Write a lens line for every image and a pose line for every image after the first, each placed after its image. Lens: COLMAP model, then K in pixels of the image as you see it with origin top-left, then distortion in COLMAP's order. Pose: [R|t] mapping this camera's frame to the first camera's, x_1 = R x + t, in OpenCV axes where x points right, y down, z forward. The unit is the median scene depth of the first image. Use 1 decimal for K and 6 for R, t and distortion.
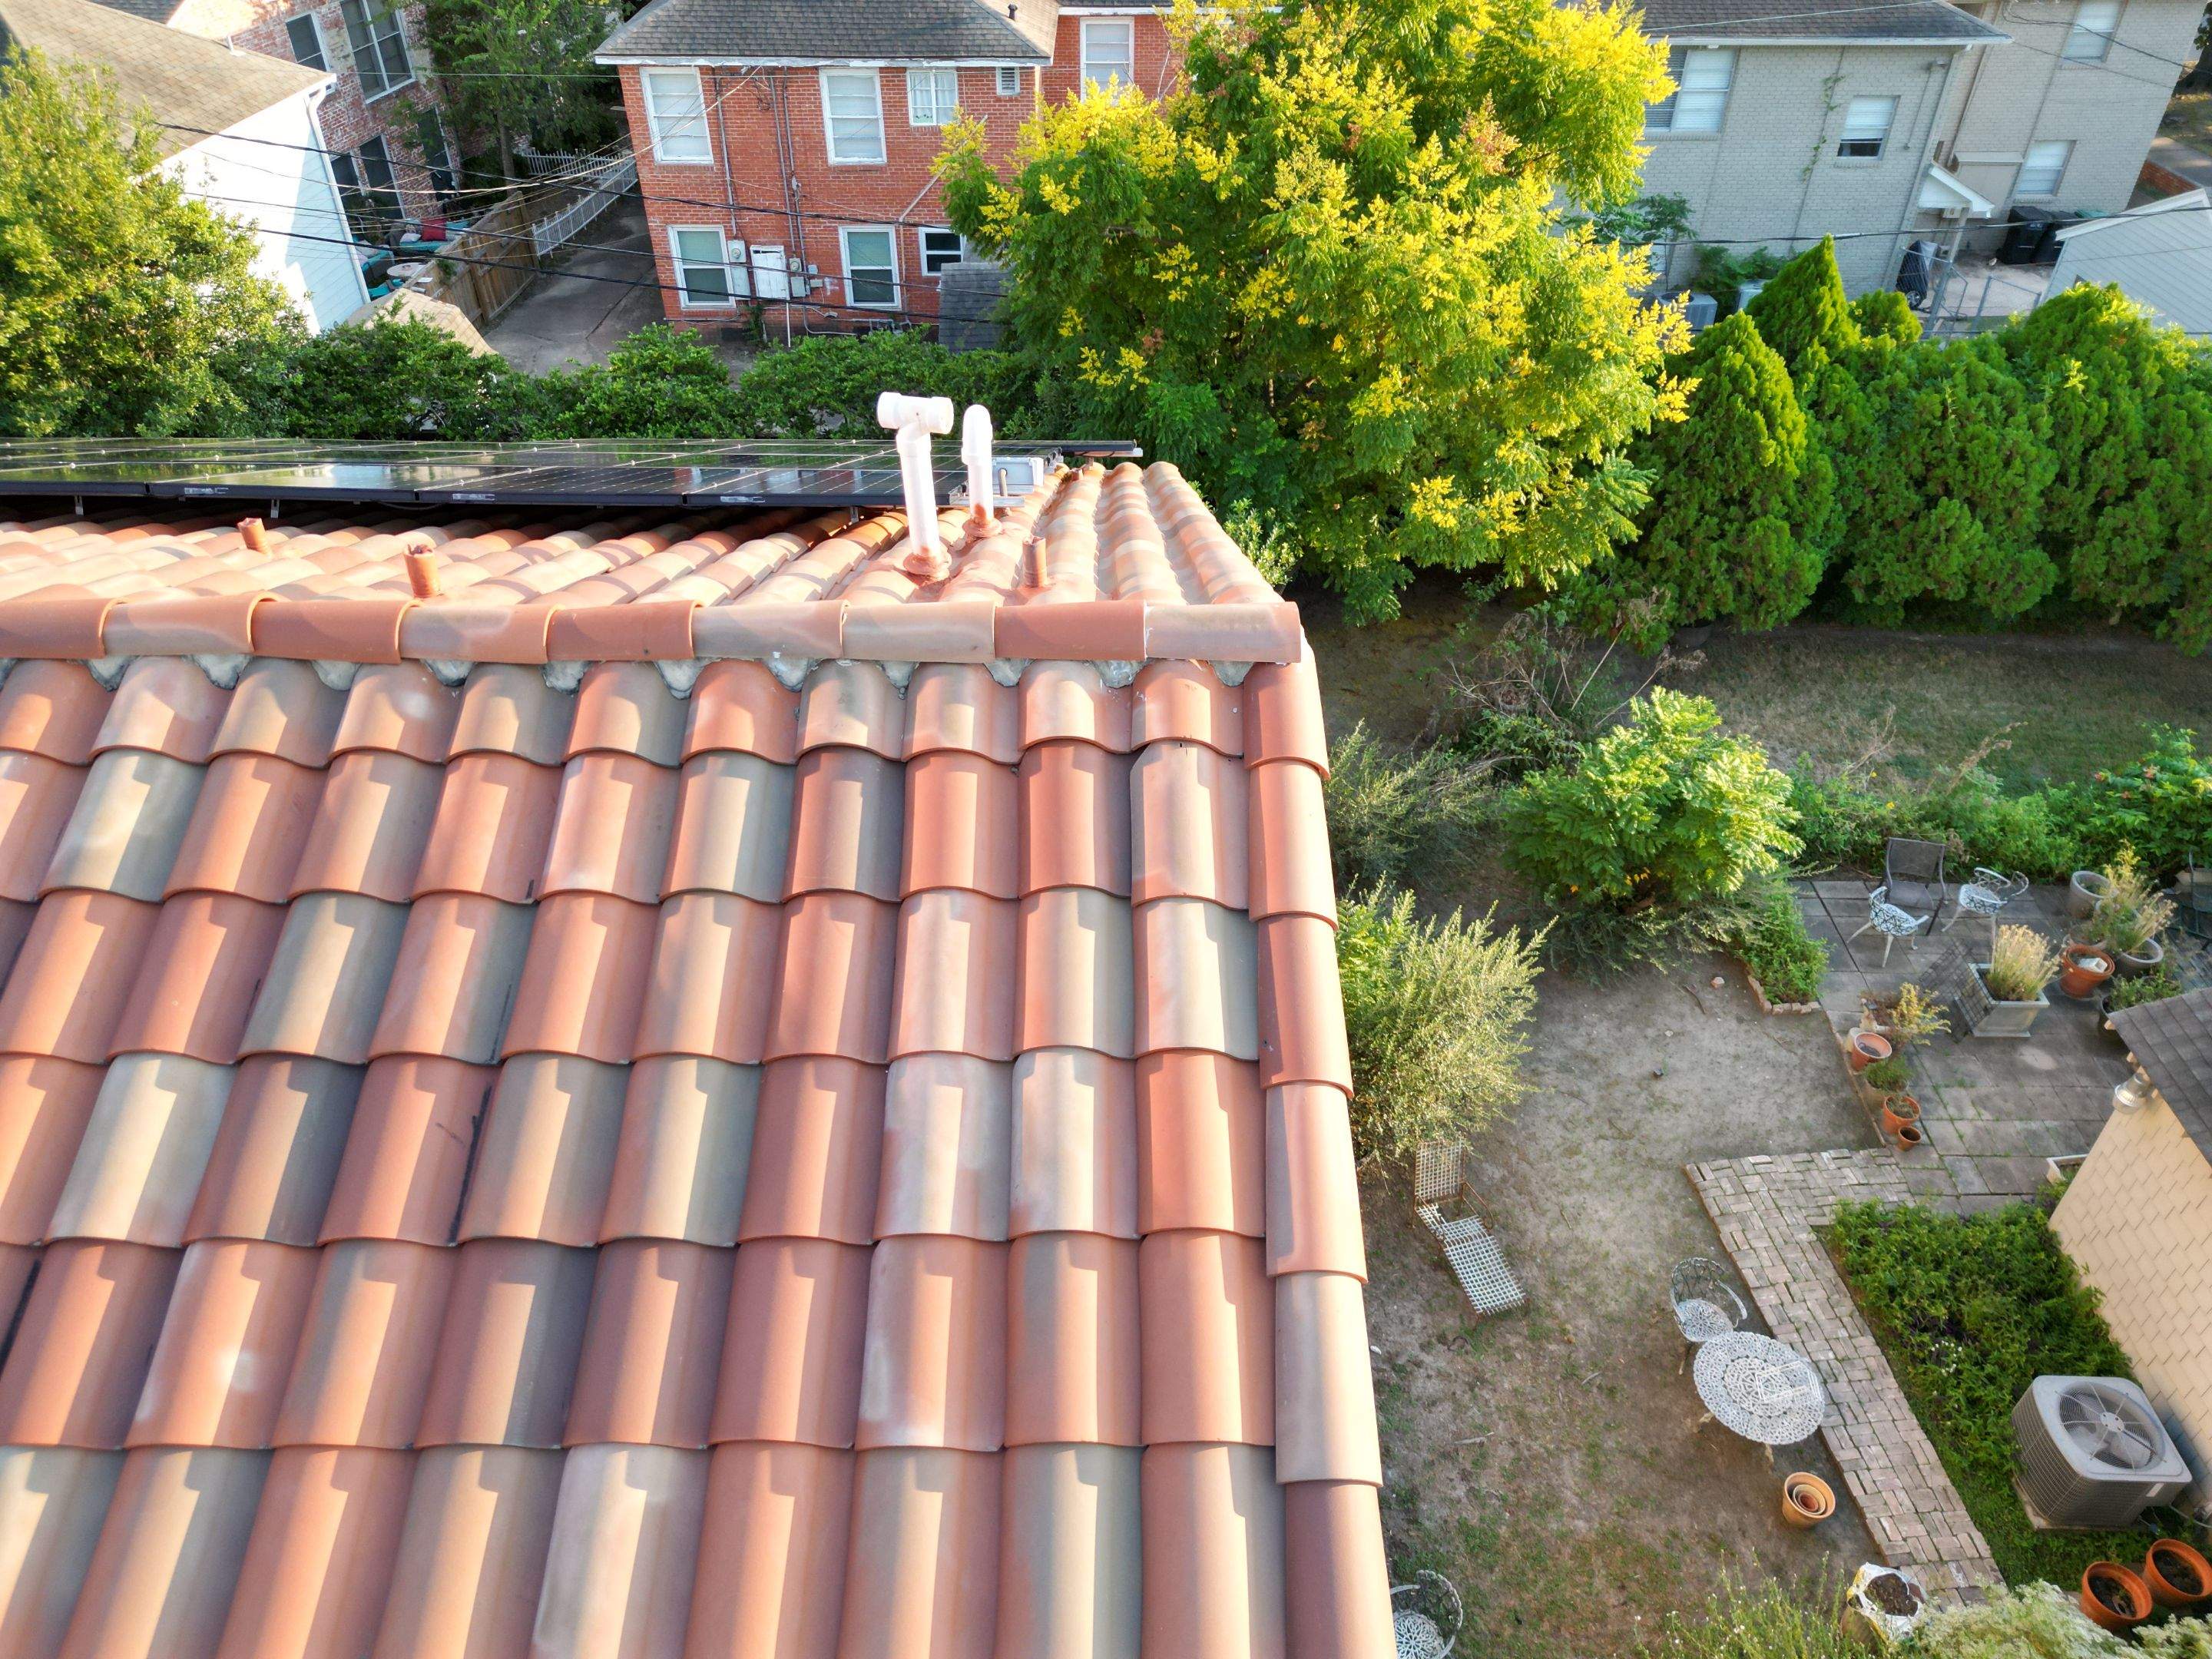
lens RADIAL K [[1558.5, 0, 1103.1], [0, 1558.5, 822.7], [0, 0, 1]] dist [0.047472, -0.035774]
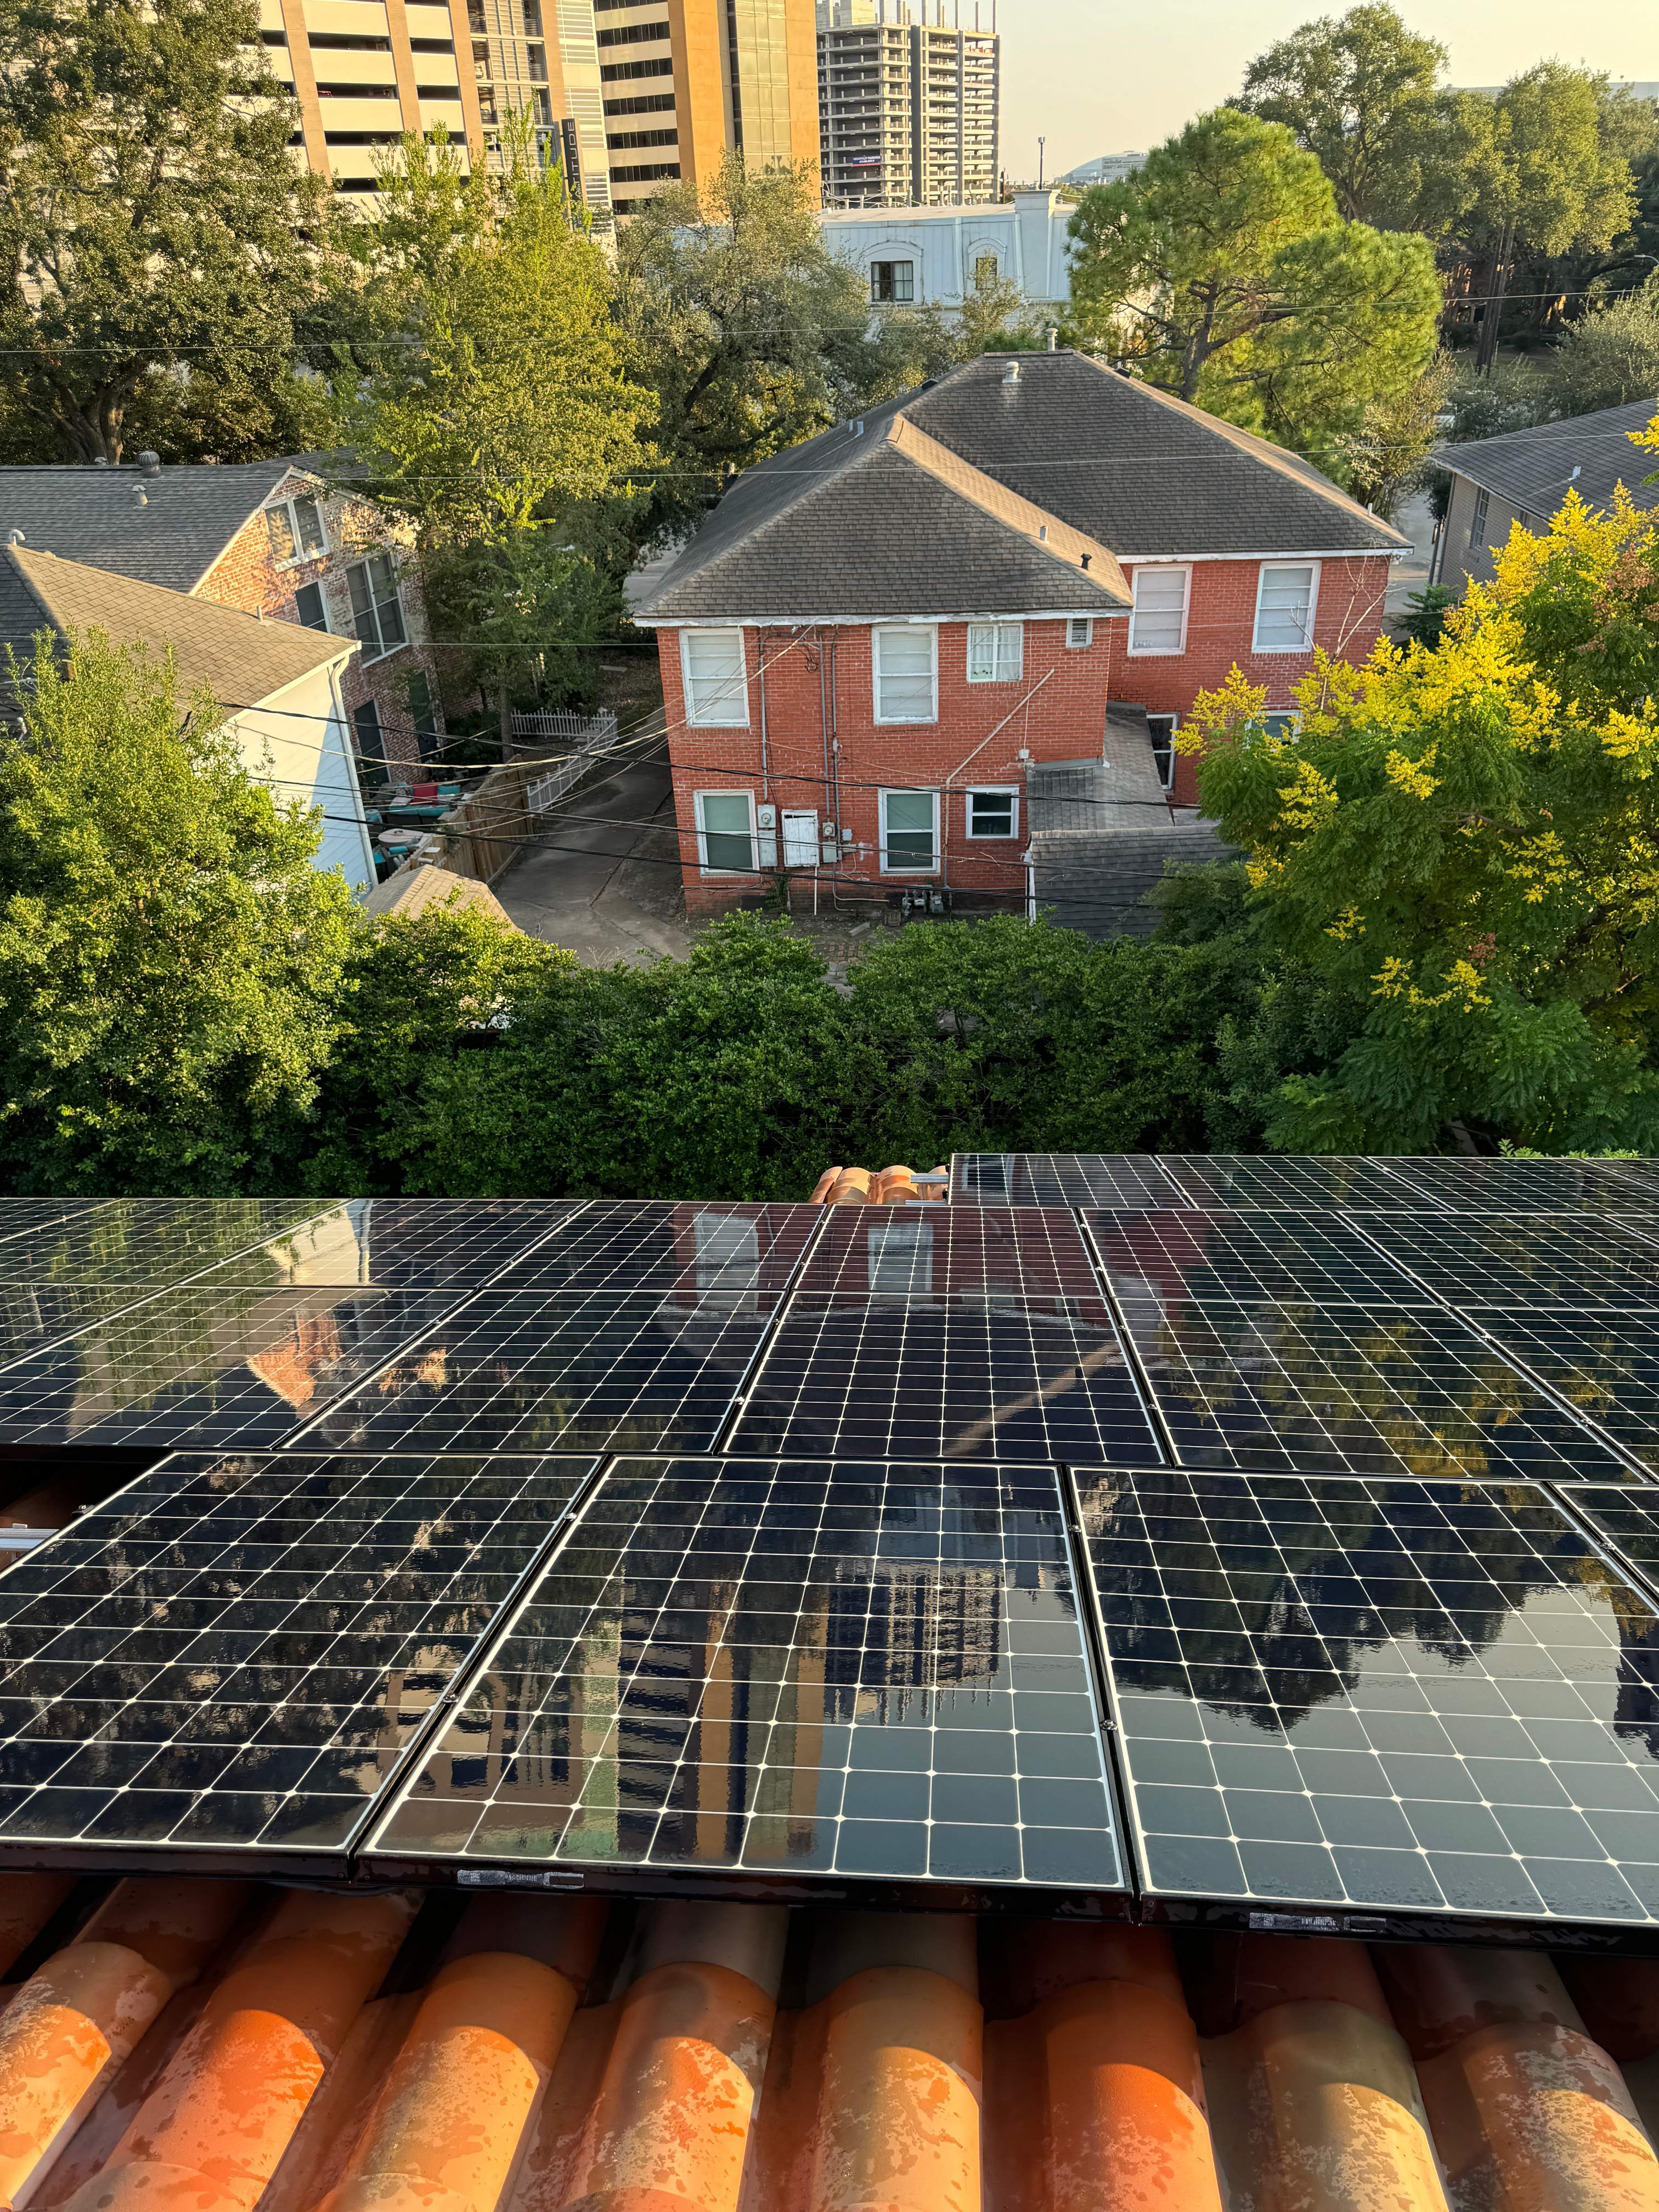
lens RADIAL K [[1558.7, 0, 845.0], [0, 1558.7, 1102.6], [0, 0, 1]] dist [0.039532, -0.042996]
pose [[0.998179, 0.000374, -0.060316, -0.199475], [-0.009129, 0.989398, -0.144940, -0.101419], [0.059622, 0.145227, 0.987600, 0.198151]]
